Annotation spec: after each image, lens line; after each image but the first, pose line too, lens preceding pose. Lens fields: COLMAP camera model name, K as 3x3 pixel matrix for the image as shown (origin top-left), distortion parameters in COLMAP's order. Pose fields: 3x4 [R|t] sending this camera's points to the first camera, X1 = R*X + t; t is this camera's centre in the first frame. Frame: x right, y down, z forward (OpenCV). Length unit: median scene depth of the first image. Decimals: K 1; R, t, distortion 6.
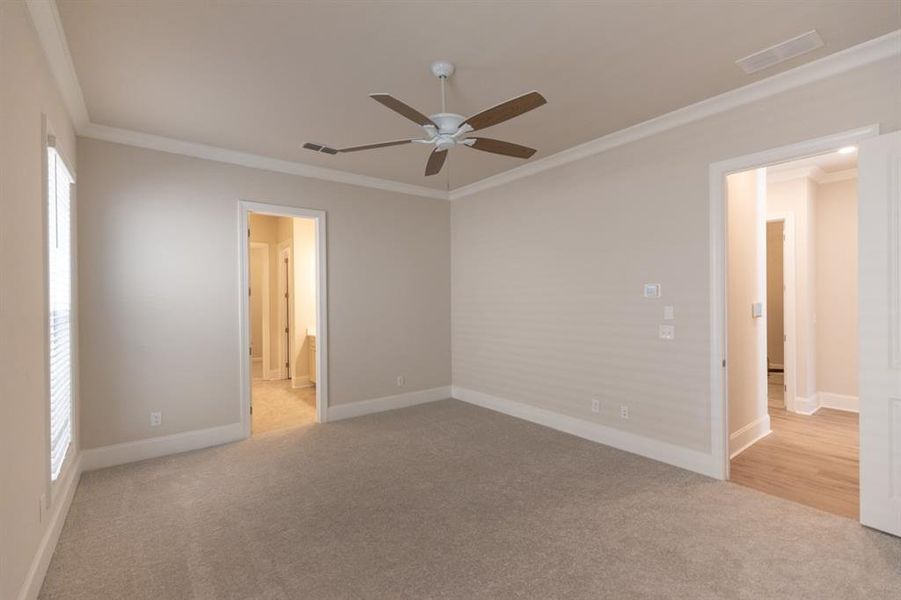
lens RADIAL K [[400.9, 0, 448.0], [0, 400.9, 298.8], [0, 0, 1]] dist [0.006017, -0.000408]
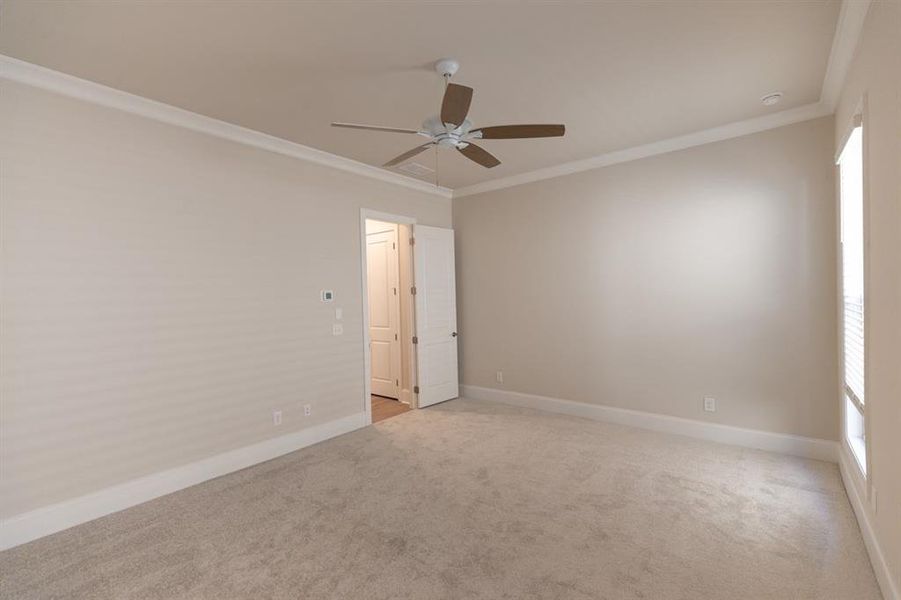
lens RADIAL K [[400.9, 0, 448.0], [0, 400.9, 298.8], [0, 0, 1]] dist [0.006017, -0.000408]
pose [[-0.220750, 0.004709, 0.975319, -0.723196], [0.029516, 0.999563, 0.001855, -0.004174], [-0.974884, 0.029197, -0.220792, 0.911634]]
